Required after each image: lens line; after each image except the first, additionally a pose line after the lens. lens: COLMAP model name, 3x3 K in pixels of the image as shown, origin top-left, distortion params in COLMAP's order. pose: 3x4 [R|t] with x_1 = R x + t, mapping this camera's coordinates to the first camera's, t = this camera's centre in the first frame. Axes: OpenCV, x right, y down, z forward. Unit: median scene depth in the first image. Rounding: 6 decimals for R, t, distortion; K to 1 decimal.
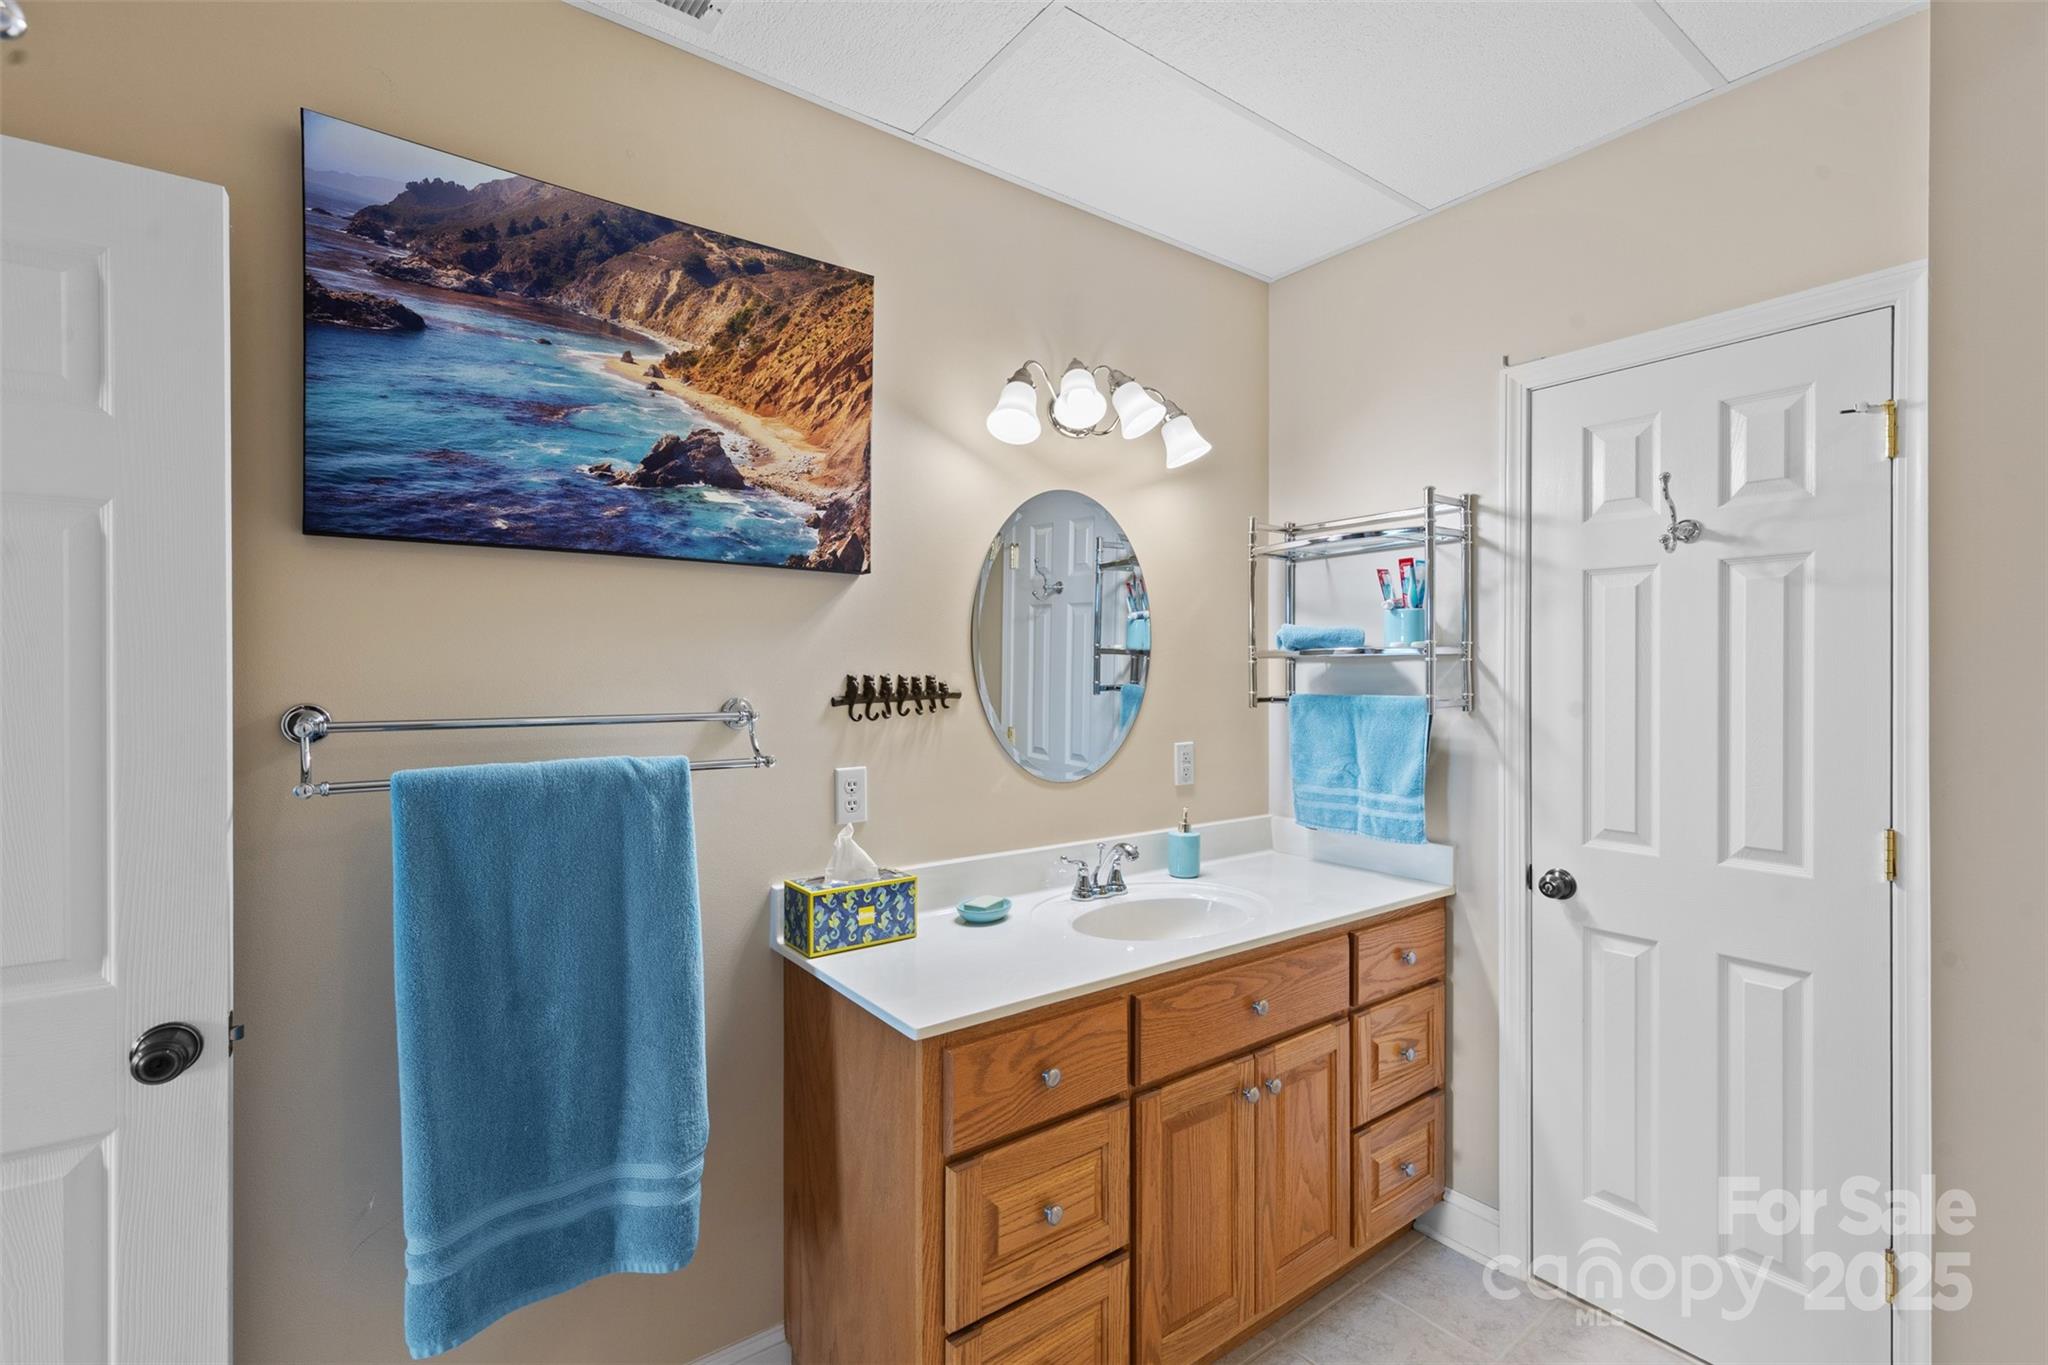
lens RADIAL K [[919.5, 0, 1024.0], [0, 919.5, 680.8], [0, 0, 1]] dist [0.006128, -0.002592]
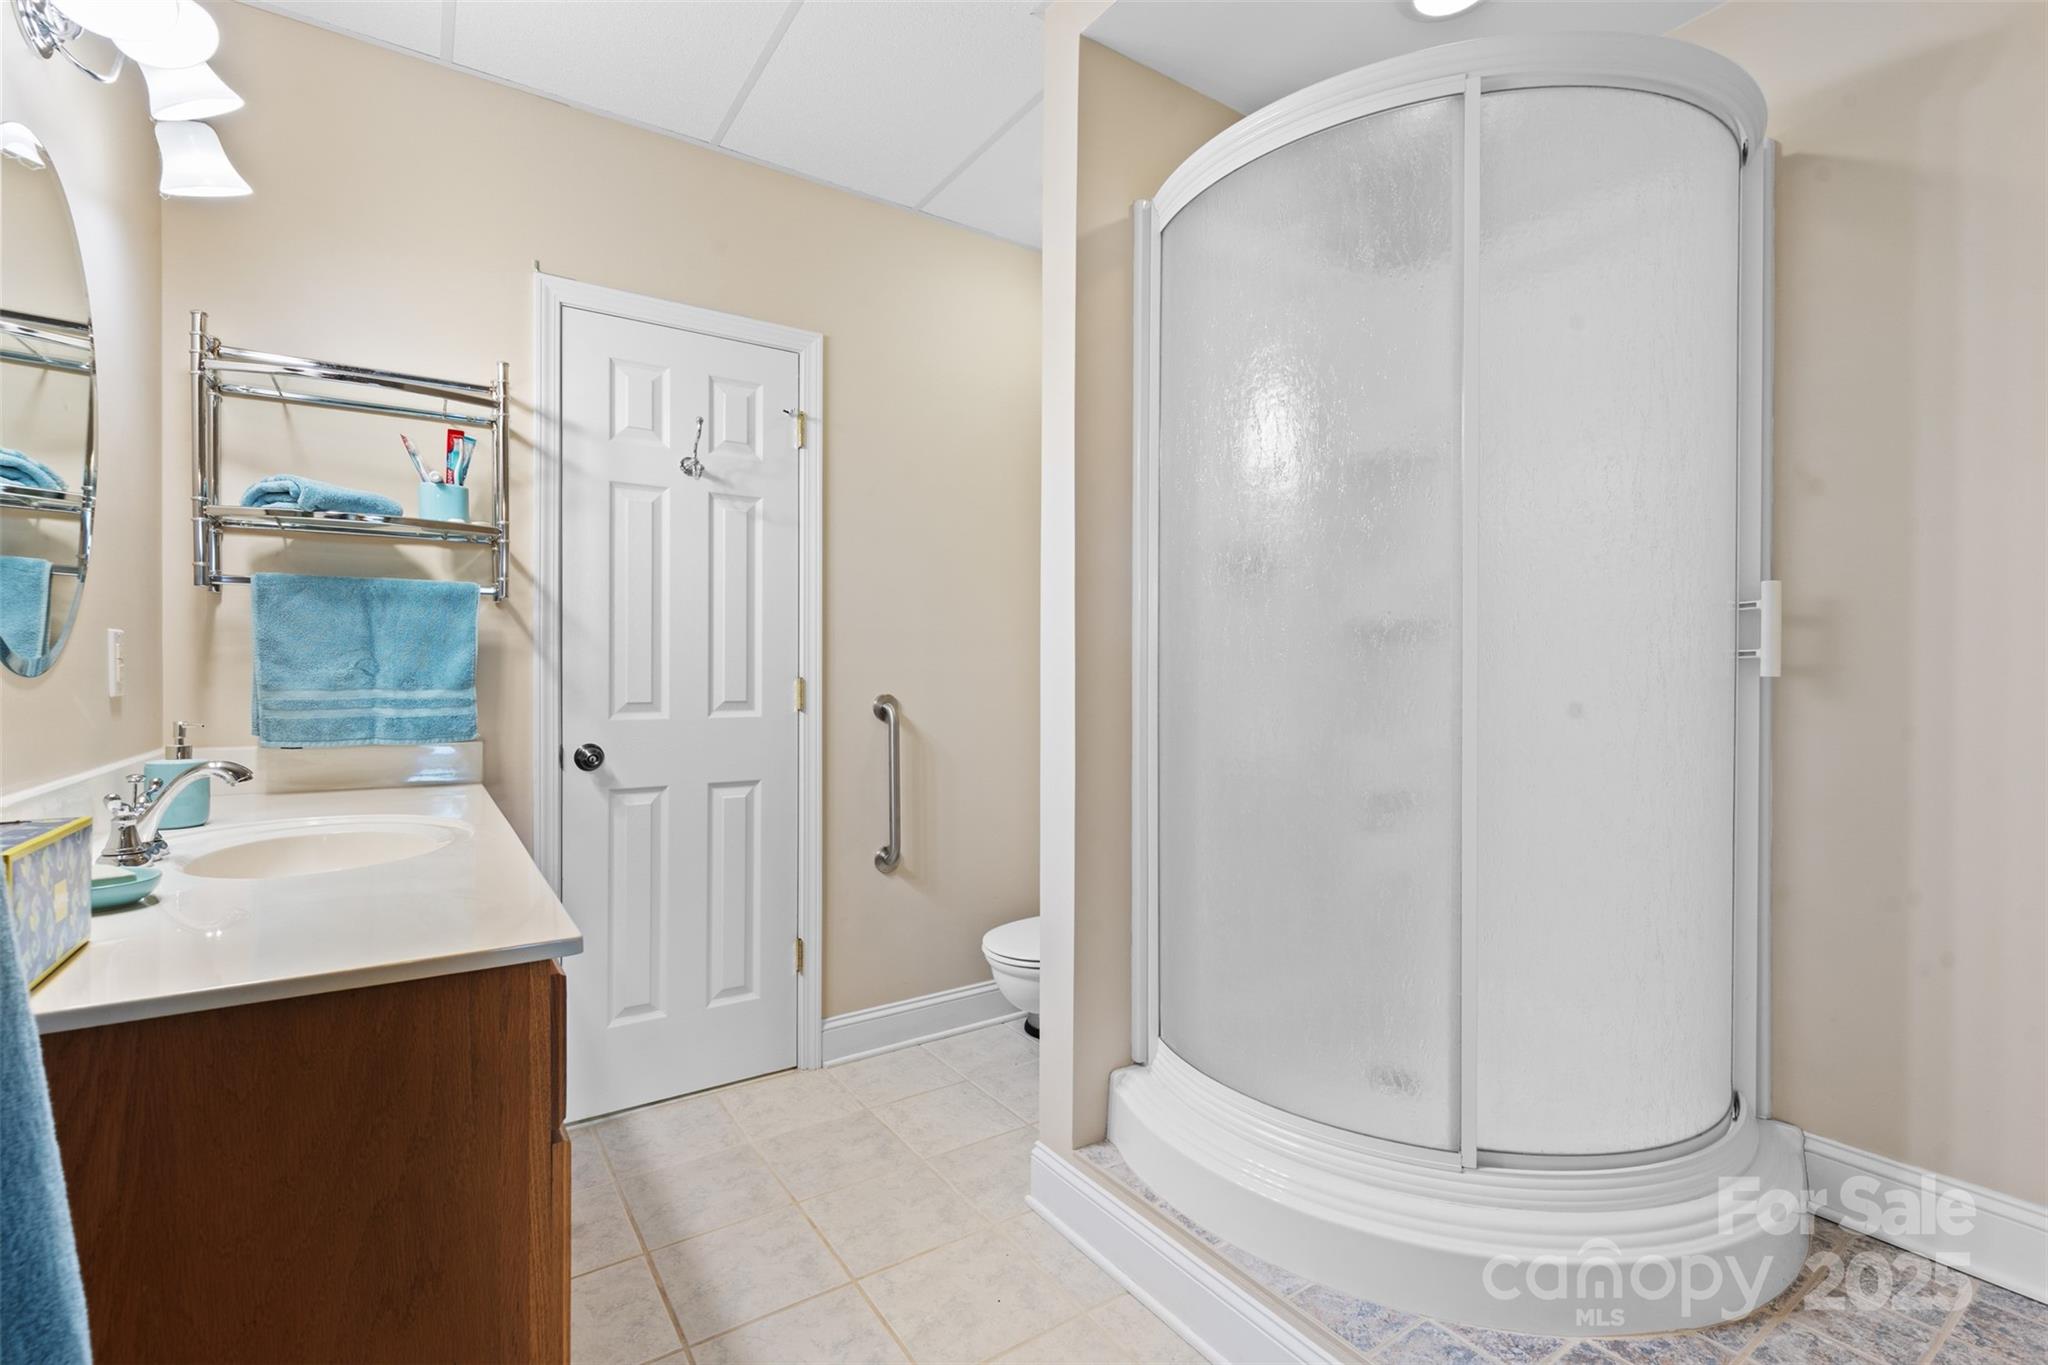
lens RADIAL K [[919.5, 0, 1025.9], [0, 919.5, 680.7], [0, 0, 1]] dist [0.006128, -0.002592]
pose [[0.053685, -0.011363, 0.998493, -0.505913], [0.006720, 0.999917, 0.011018, 0.117544], [-0.998535, 0.006118, 0.053757, 0.405007]]
